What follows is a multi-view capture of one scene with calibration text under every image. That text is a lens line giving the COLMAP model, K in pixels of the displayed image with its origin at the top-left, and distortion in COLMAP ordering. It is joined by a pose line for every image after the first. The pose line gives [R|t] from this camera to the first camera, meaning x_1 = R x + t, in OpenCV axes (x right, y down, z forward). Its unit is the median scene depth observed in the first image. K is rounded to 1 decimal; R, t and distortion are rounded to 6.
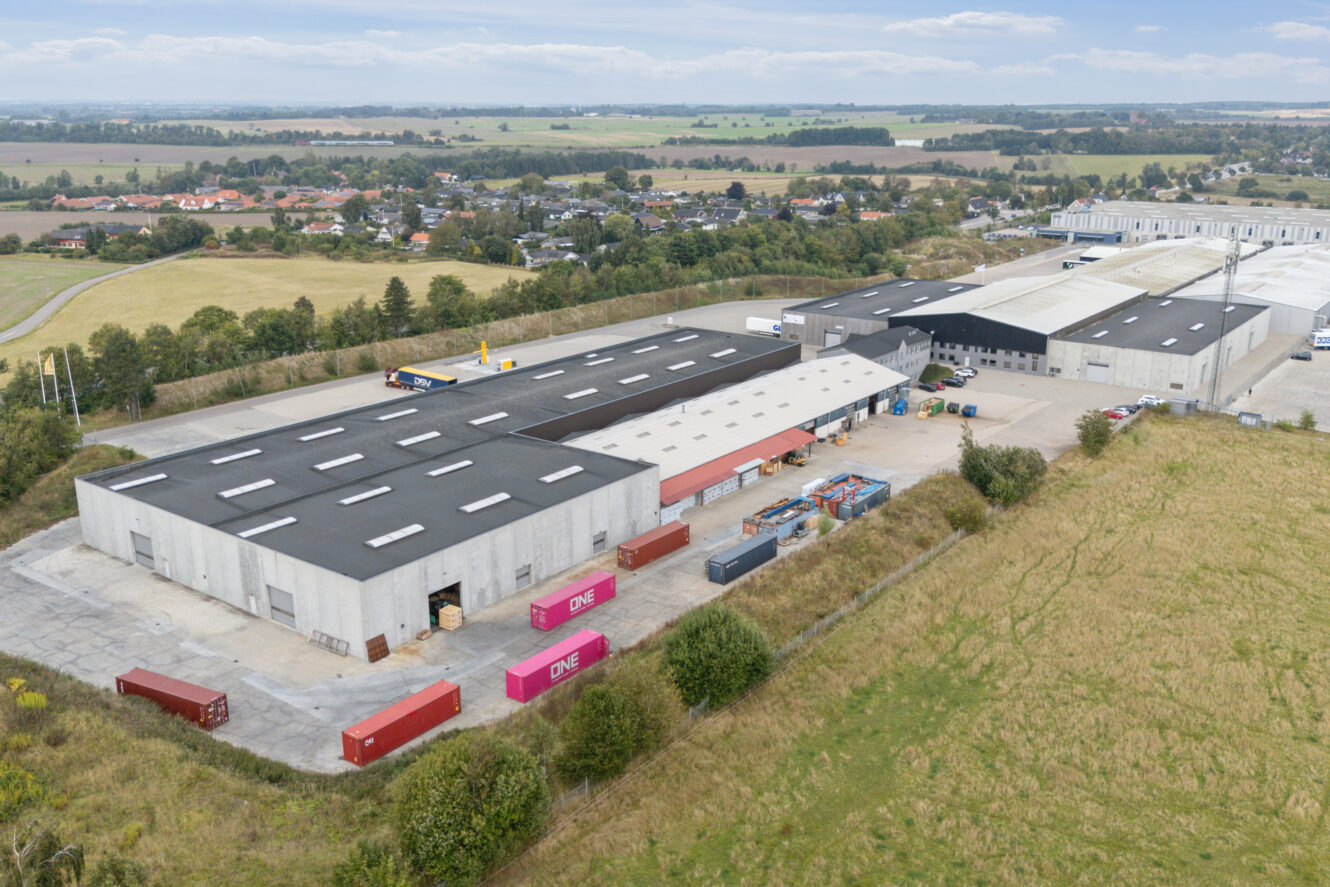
lens RADIAL K [[1161.5, 0, 665.0], [0, 1161.5, 443.5], [0, 0, 1]] dist [0.084082, -0.092399]
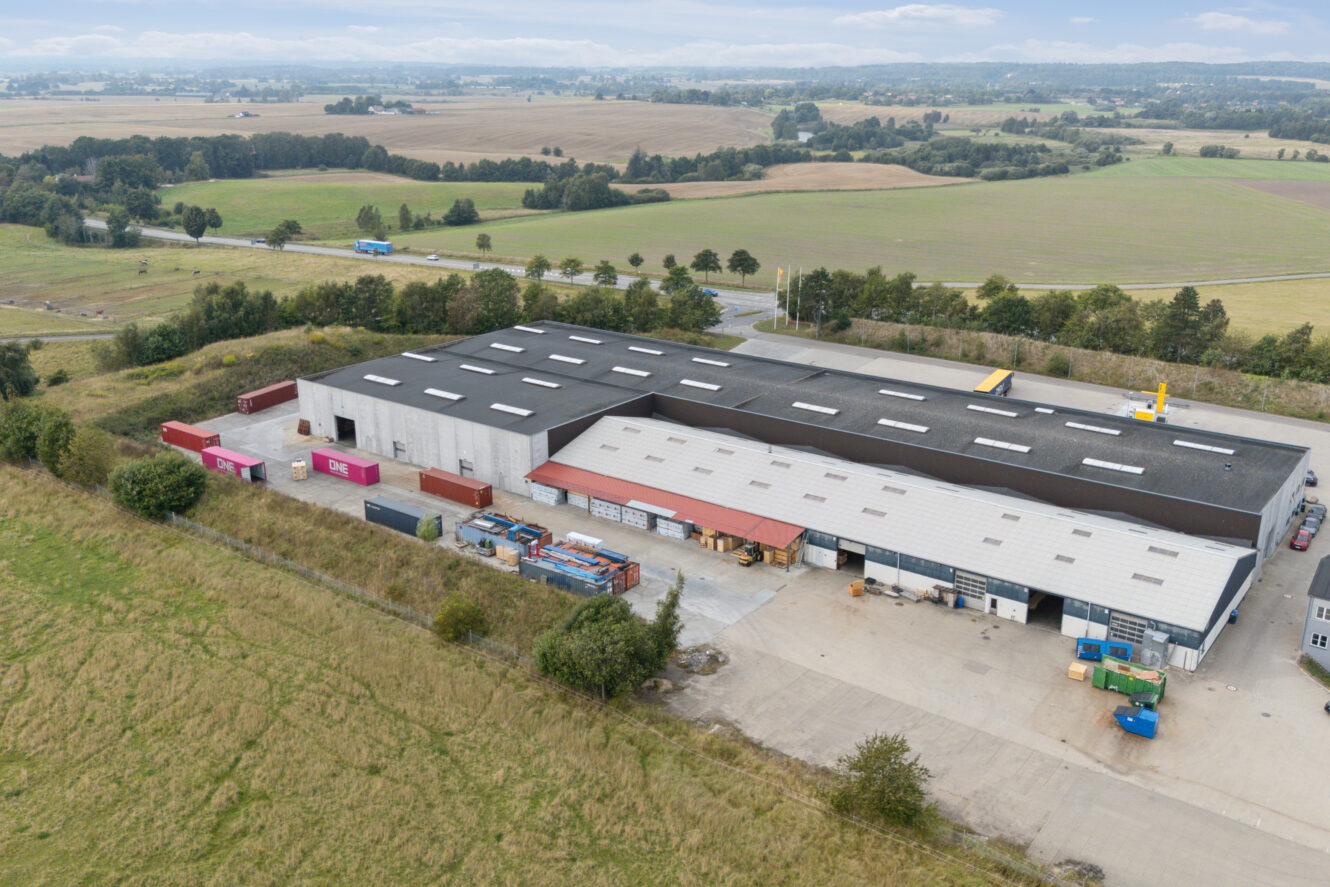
lens RADIAL K [[1161.5, 0, 665.0], [0, 1161.5, 443.5], [0, 0, 1]] dist [0.084082, -0.092399]
pose [[0.003633, 0.307126, -0.951662, 0.826766], [-0.283608, 0.912909, 0.293537, -0.263332], [0.958933, 0.268833, 0.090420, 0.903152]]
